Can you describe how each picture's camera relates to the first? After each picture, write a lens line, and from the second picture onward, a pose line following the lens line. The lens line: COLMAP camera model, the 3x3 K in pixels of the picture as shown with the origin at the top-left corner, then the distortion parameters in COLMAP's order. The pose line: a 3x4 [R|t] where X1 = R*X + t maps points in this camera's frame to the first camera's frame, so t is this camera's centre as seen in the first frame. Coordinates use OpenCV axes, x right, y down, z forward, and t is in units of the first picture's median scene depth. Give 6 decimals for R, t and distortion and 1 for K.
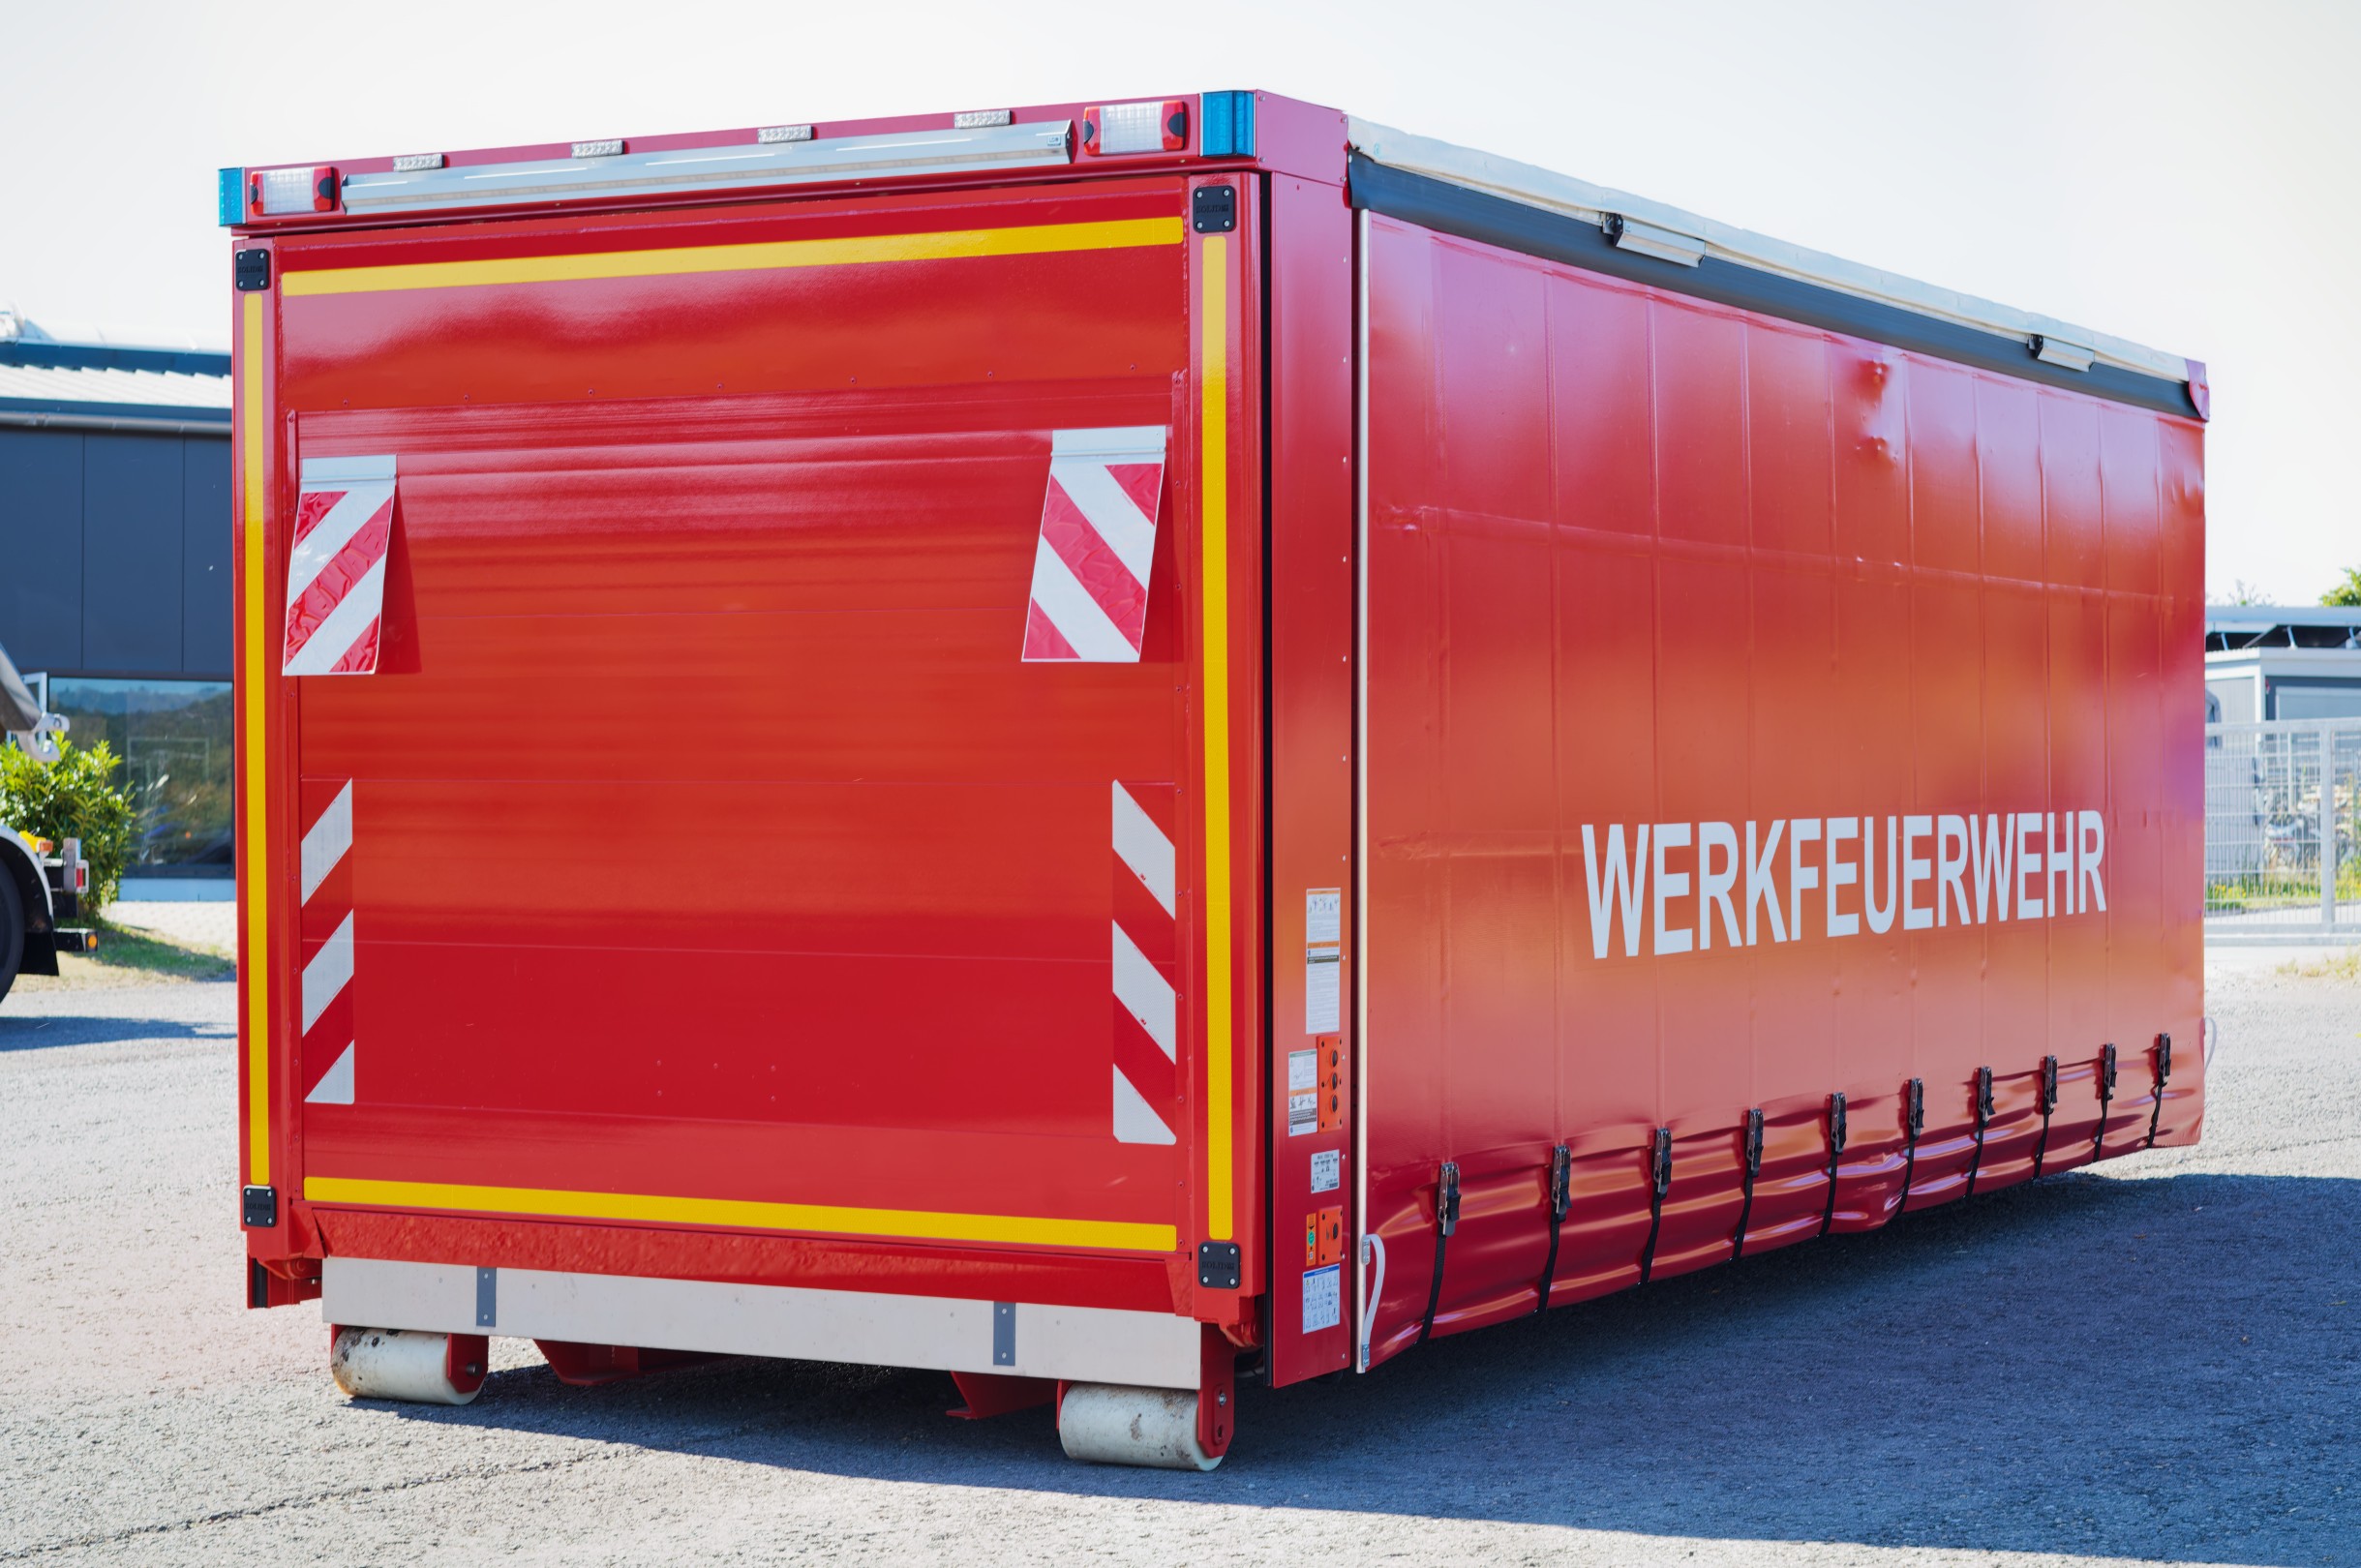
lens RADIAL K [[4483.6, 0, 1226.9], [0, 4483.6, 759.4], [0, 0, 1]] dist [0.004459, -0.040673]
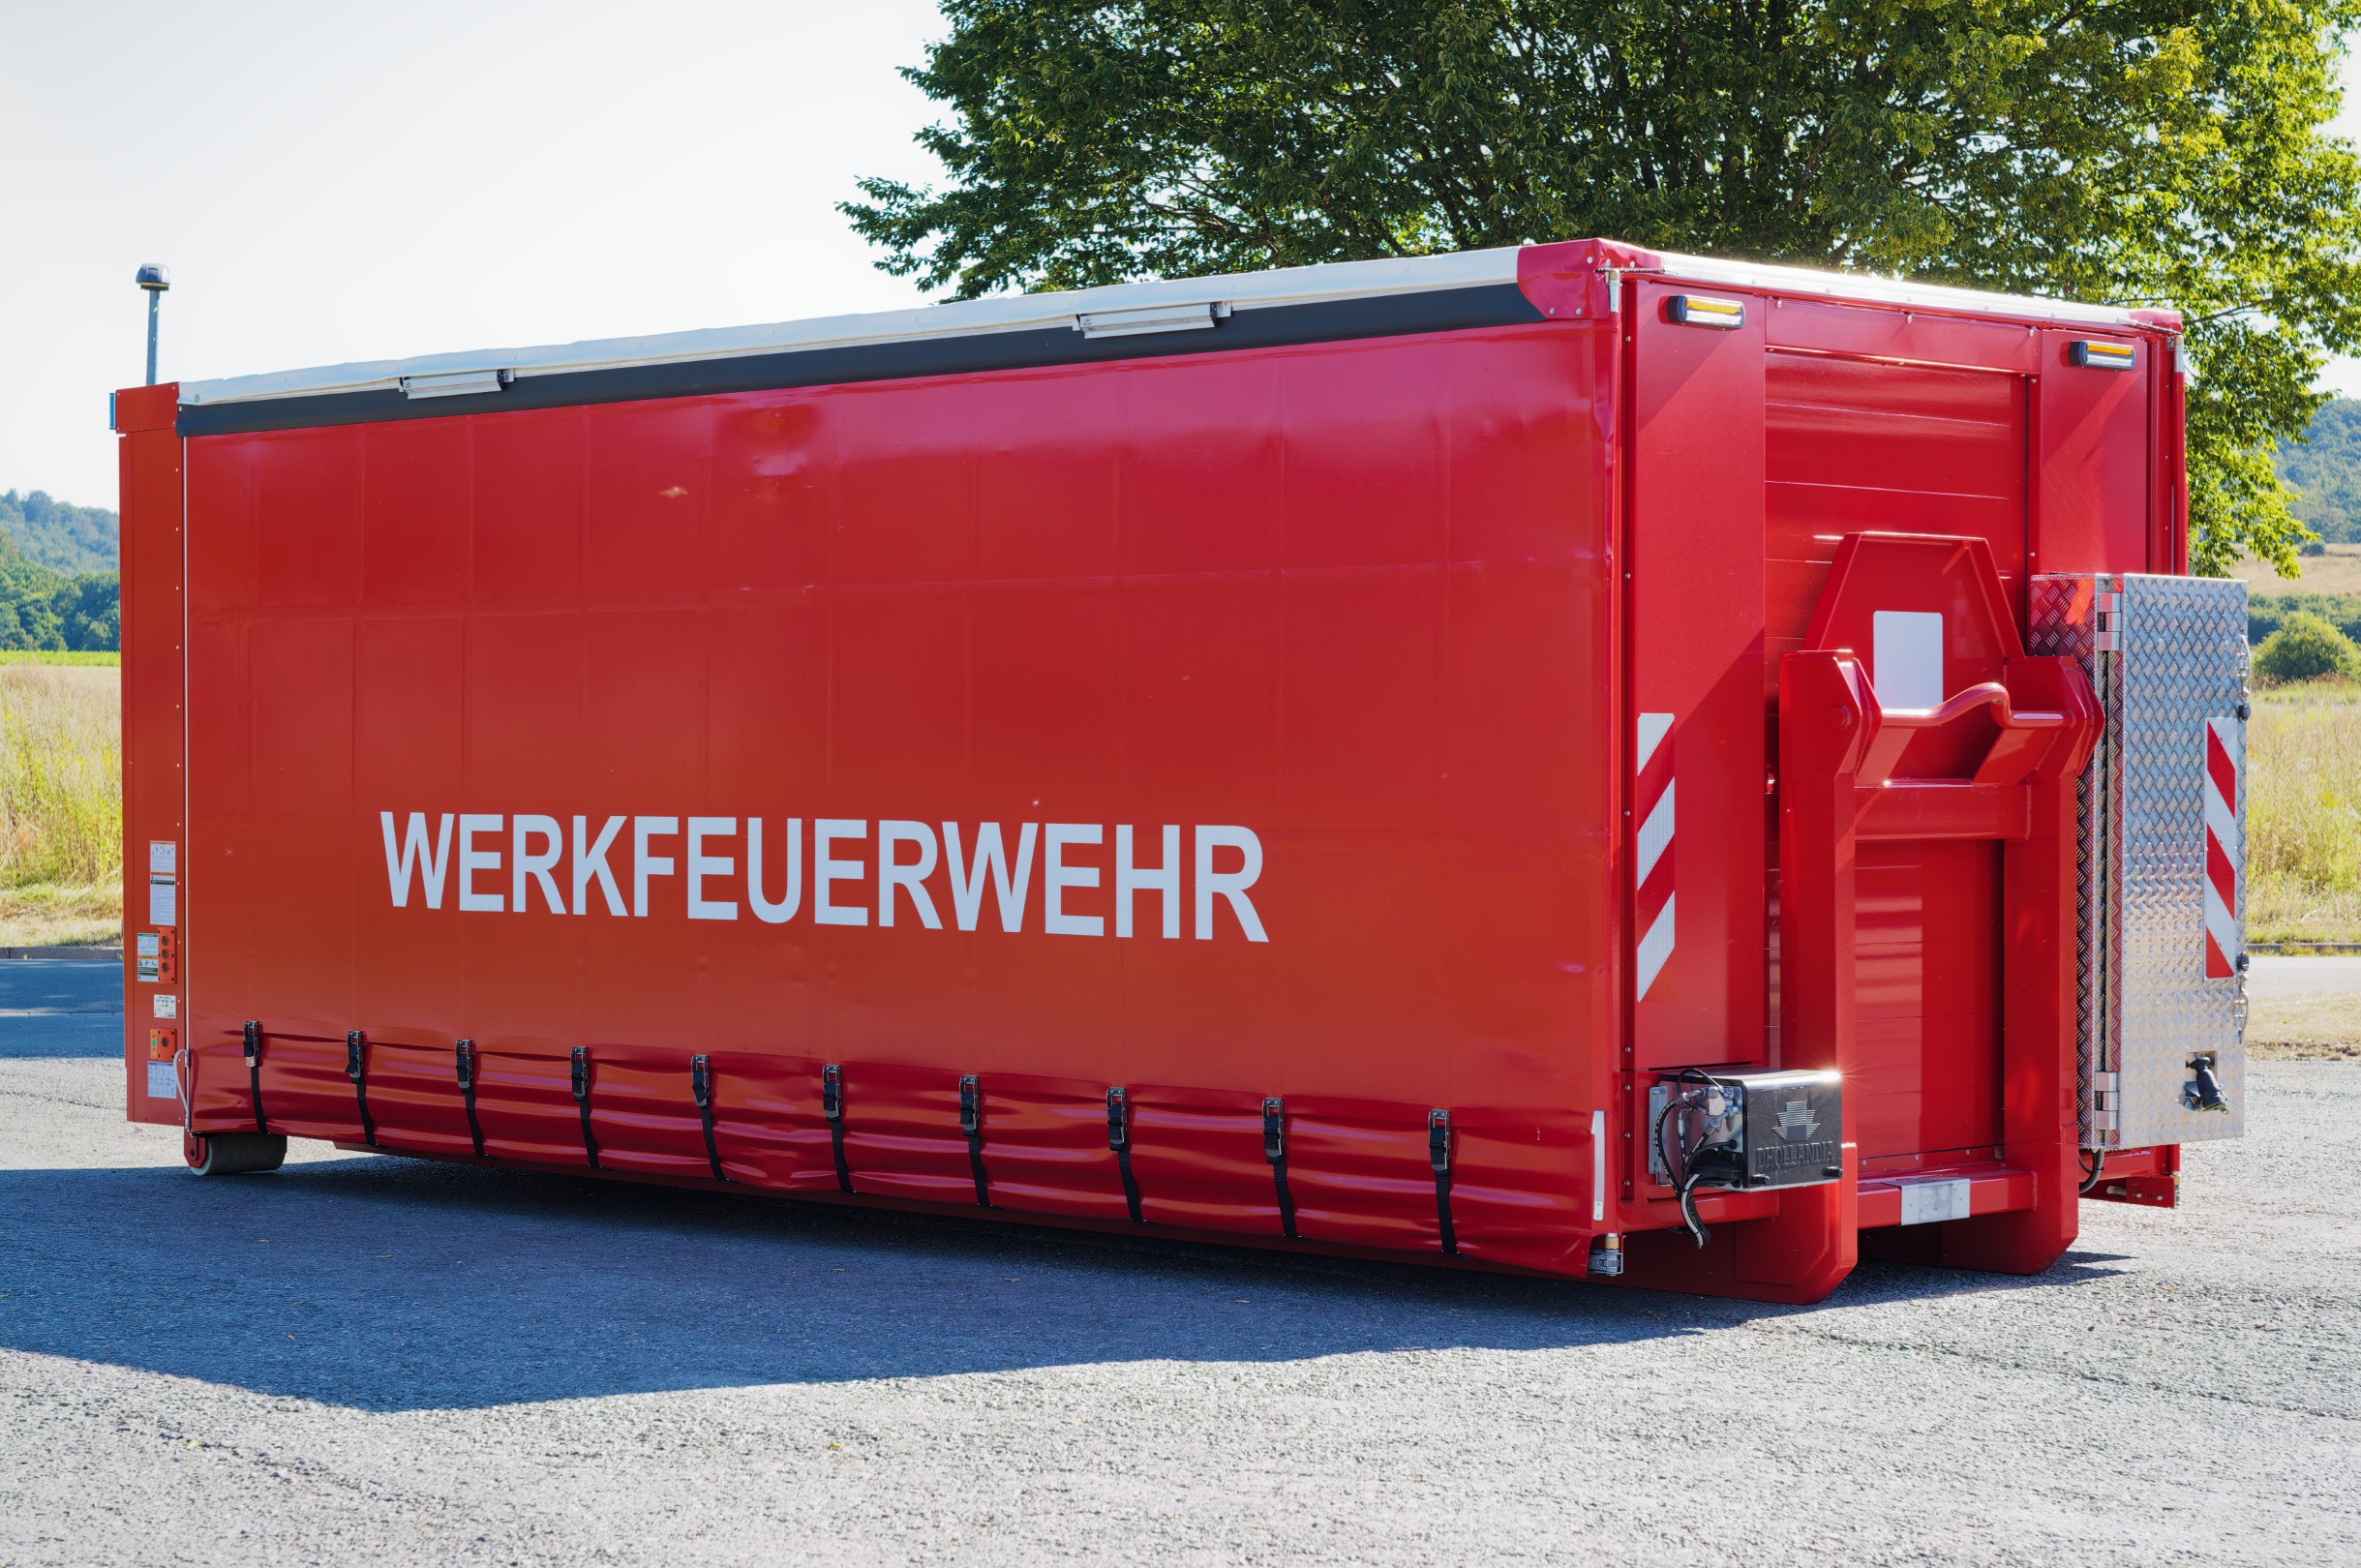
lens RADIAL K [[4483.6, 0, 1226.9], [0, 4483.6, 759.4], [0, 0, 1]] dist [0.004459, -0.040673]
pose [[-0.268849, 0.001700, -0.963181, 1.487696], [0.001416, 0.999998, 0.001370, -0.003861], [0.963181, -0.000996, -0.268851, 1.766598]]
